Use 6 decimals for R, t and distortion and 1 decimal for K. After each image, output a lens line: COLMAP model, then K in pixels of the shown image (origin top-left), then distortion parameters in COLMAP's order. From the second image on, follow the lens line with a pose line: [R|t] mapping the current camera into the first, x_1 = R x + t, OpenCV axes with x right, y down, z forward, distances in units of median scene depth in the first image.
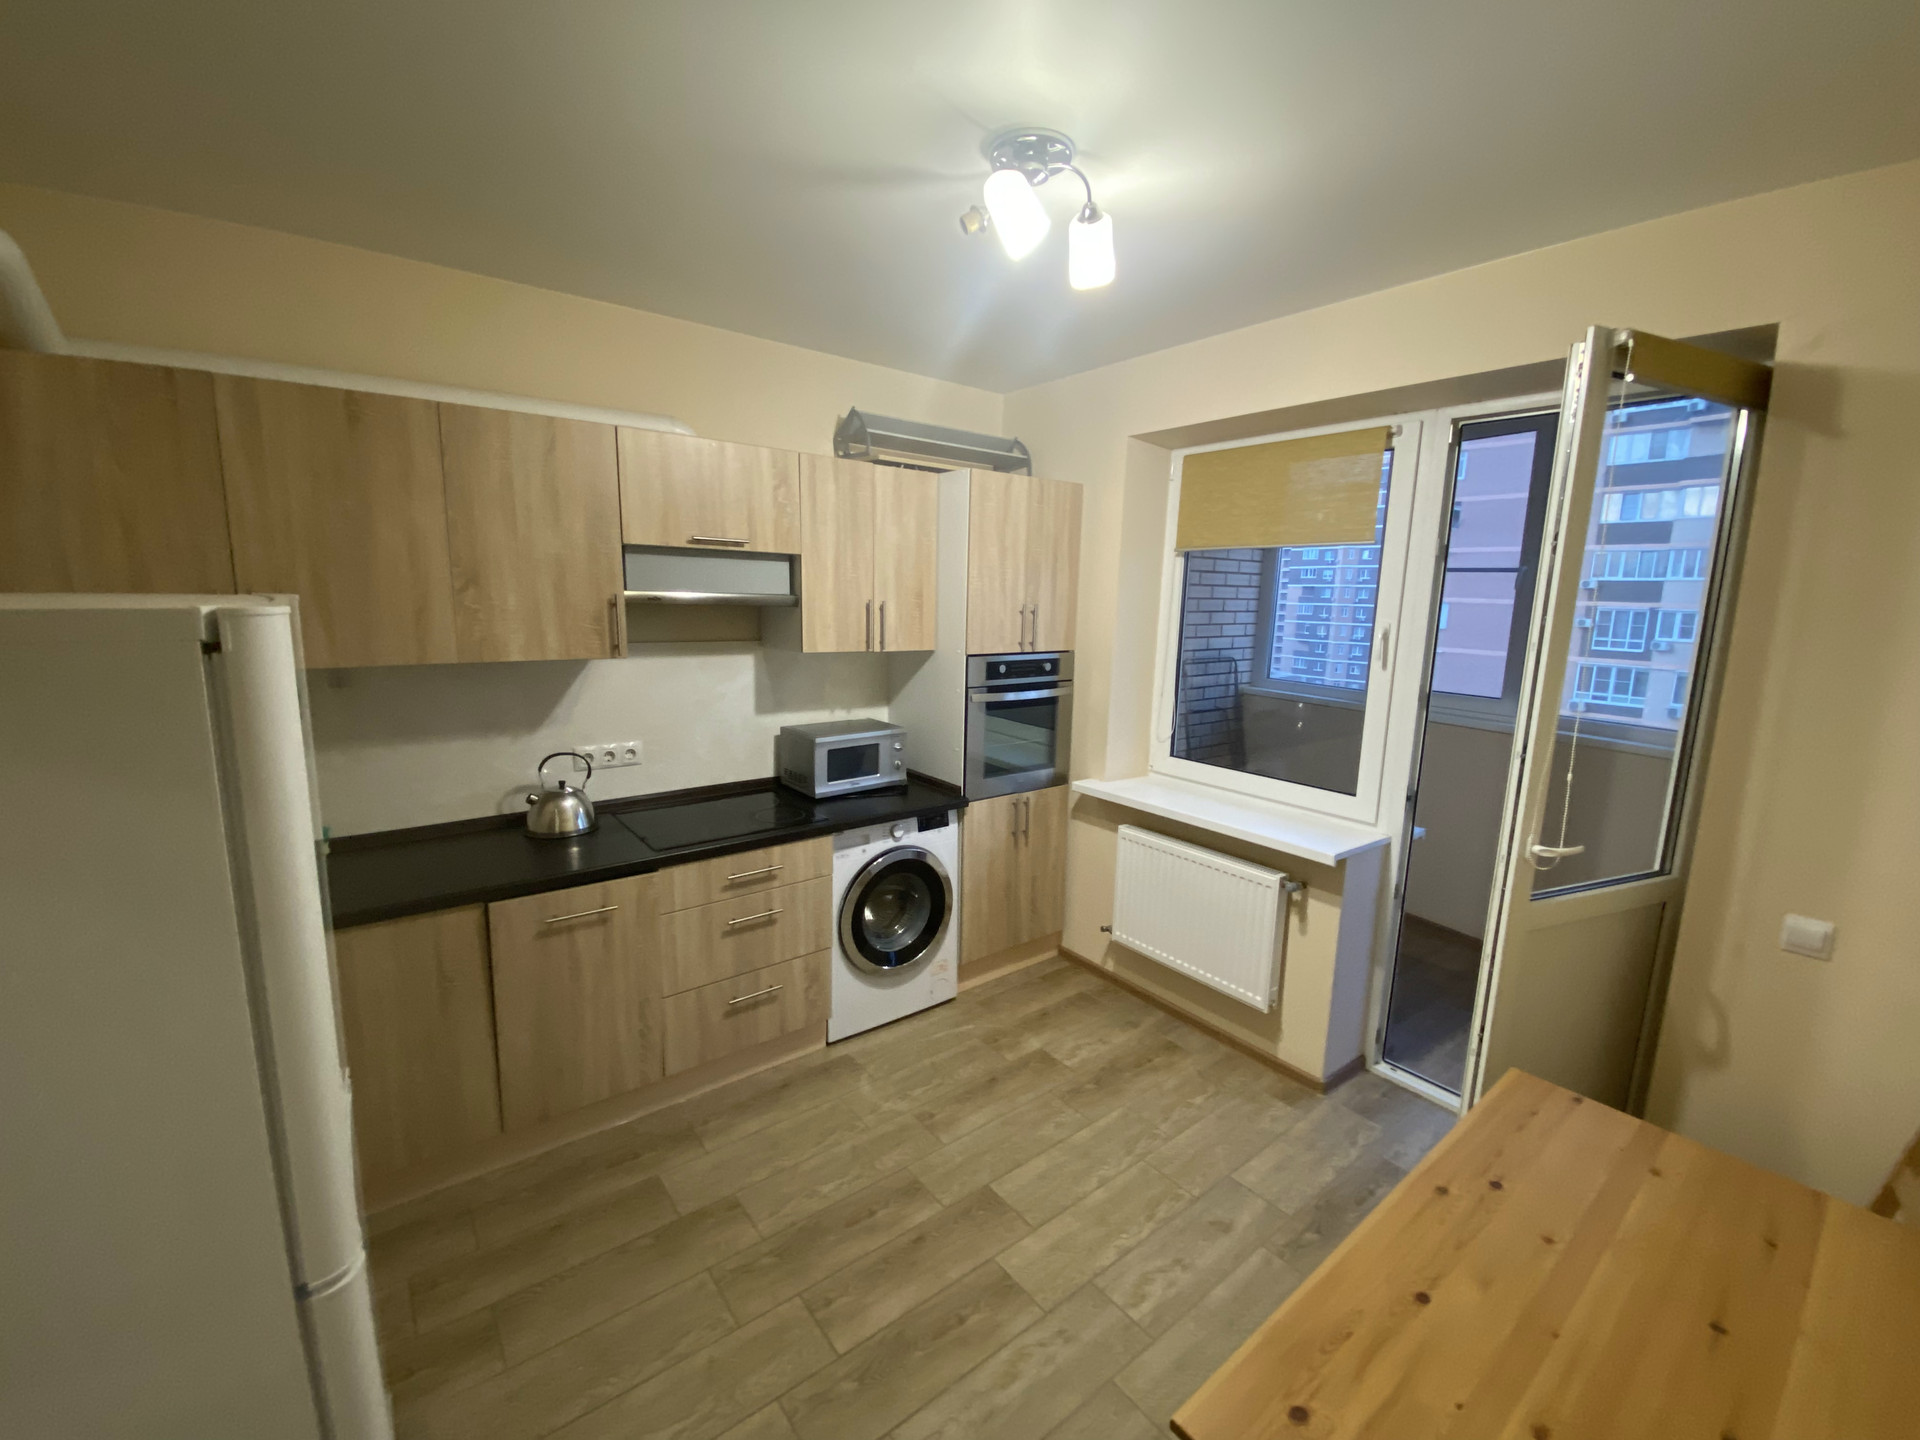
lens RADIAL K [[781.5, 0, 953.9], [0, 781.5, 712.7], [0, 0, 1]] dist [0.037341, -0.030251]
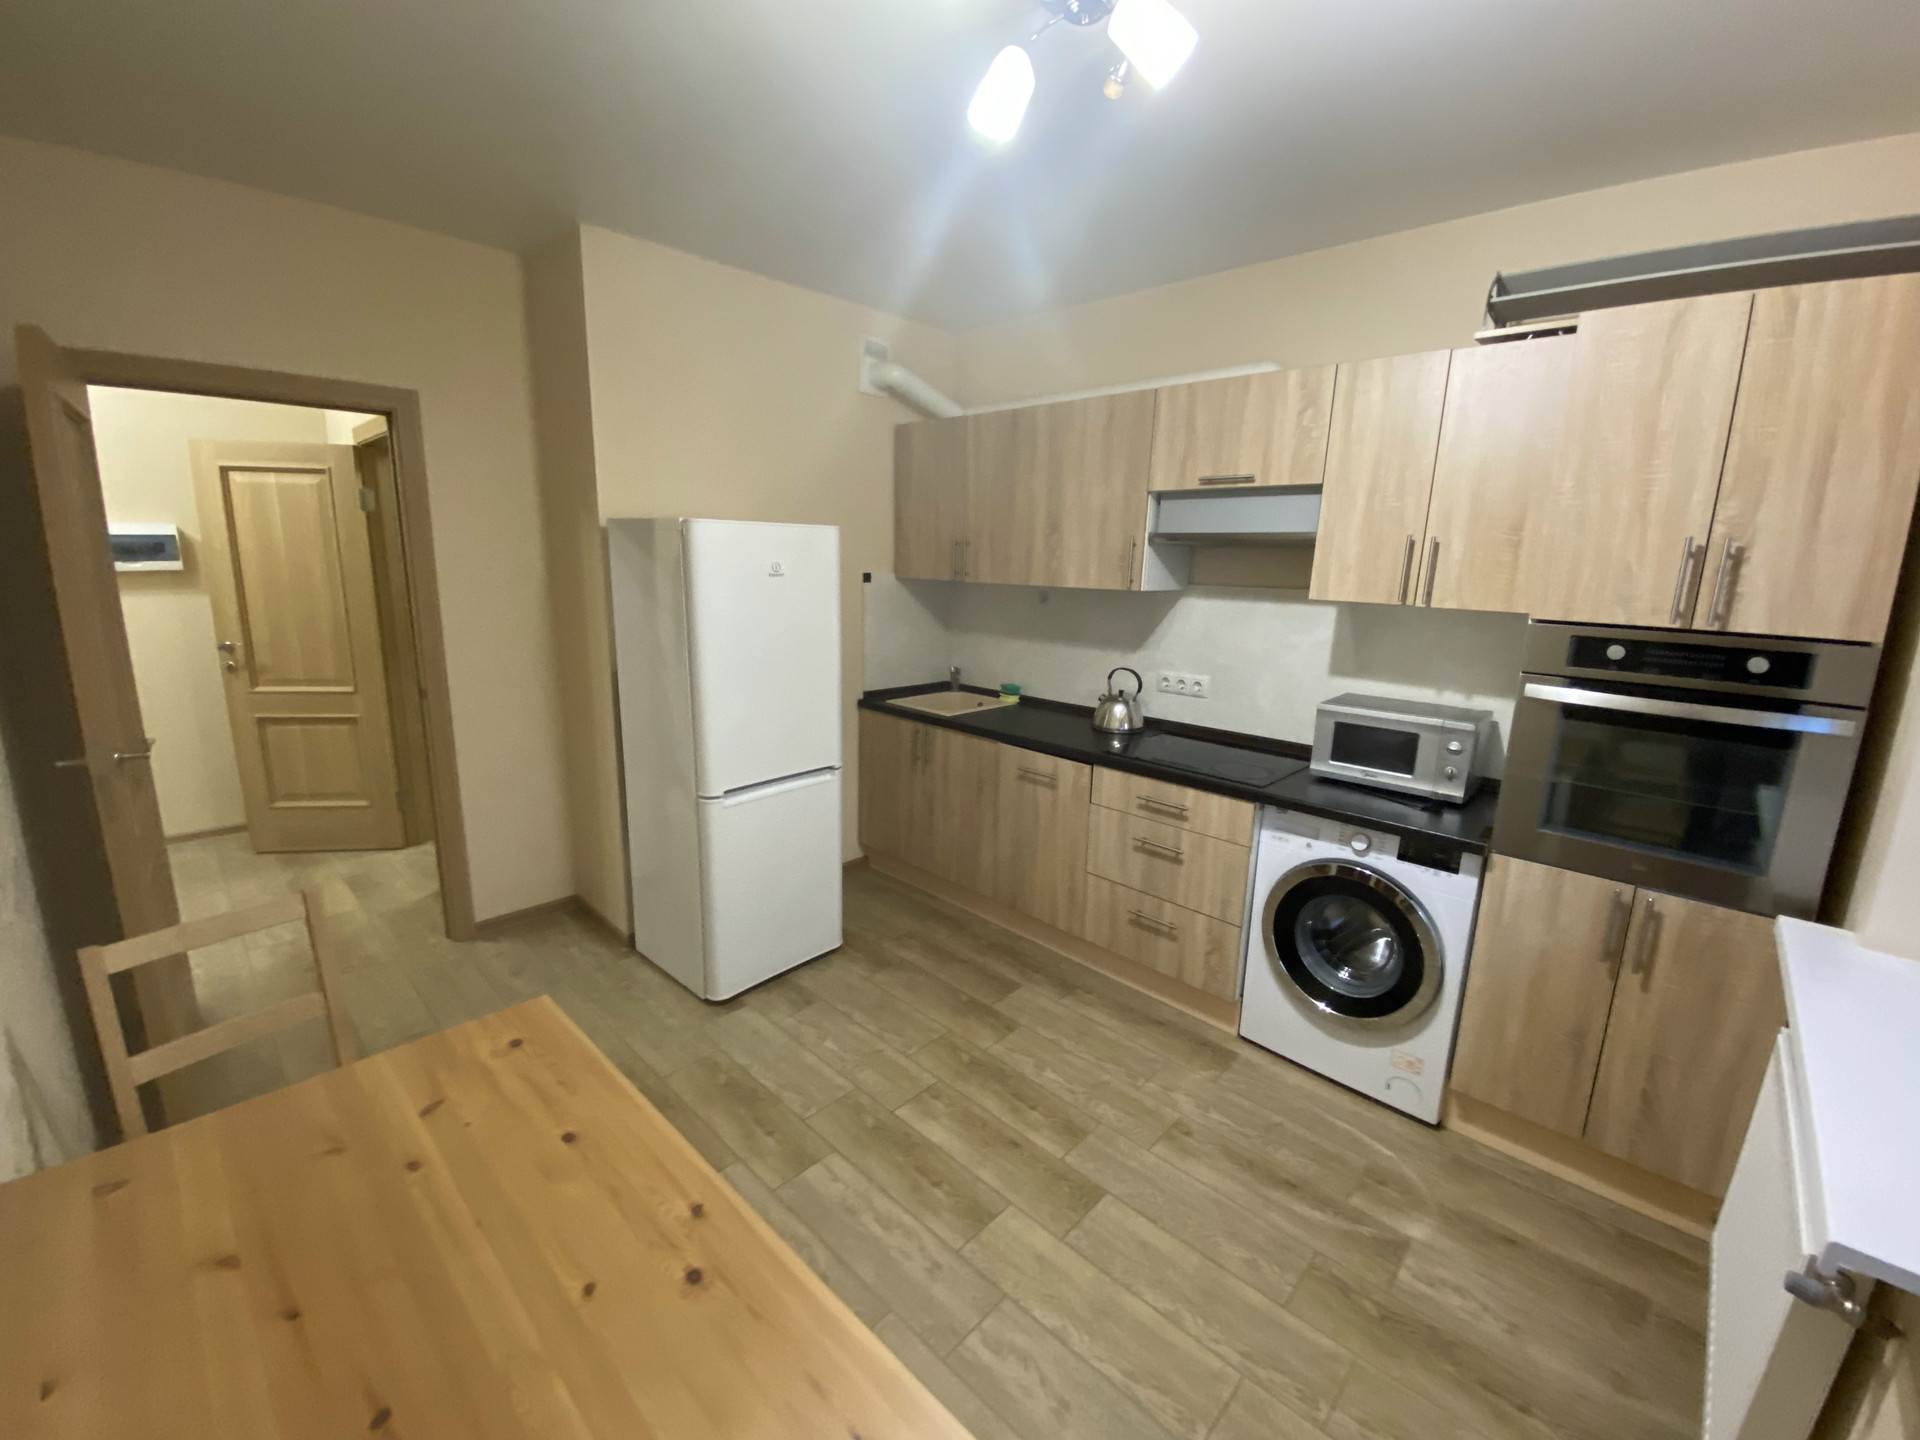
lens RADIAL K [[781.5, 0, 953.9], [0, 781.5, 712.7], [0, 0, 1]] dist [0.037341, -0.030251]
pose [[0.147136, 0.179254, -0.972738, 0.670216], [-0.176415, 0.972429, 0.152513, -0.019661], [0.973257, 0.149165, 0.174702, 0.521702]]
